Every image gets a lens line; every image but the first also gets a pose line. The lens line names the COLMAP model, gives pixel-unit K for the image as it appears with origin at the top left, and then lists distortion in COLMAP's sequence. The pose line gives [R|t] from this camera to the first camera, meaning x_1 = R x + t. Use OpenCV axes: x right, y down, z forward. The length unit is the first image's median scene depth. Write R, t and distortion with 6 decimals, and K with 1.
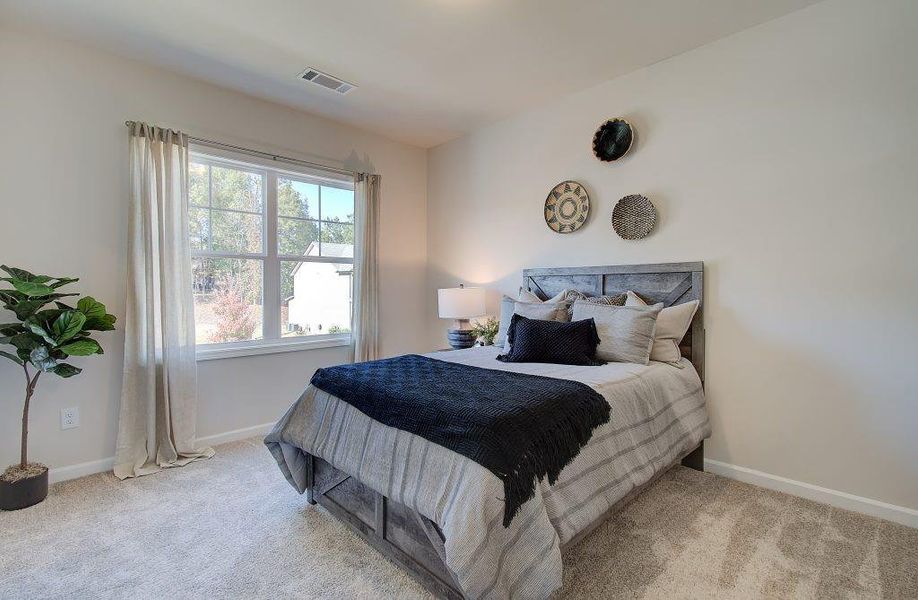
lens RADIAL K [[427.5, 0, 459.8], [0, 427.5, 291.9], [0, 0, 1]] dist [0.002361, 0.000141]
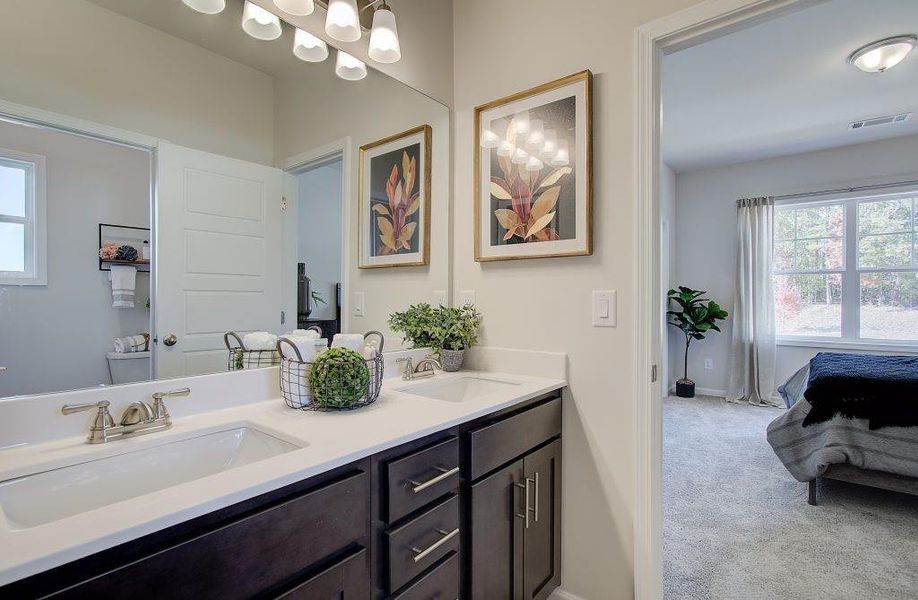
lens RADIAL K [[436.7, 0, 464.4], [0, 436.7, 299.0], [0, 0, 1]] dist [0.012353, -0.008540]
pose [[0.134690, 0.006990, -0.990863, 0.814097], [-0.005213, 0.999966, 0.006345, -0.004041], [0.990874, 0.004311, 0.134722, -0.320786]]
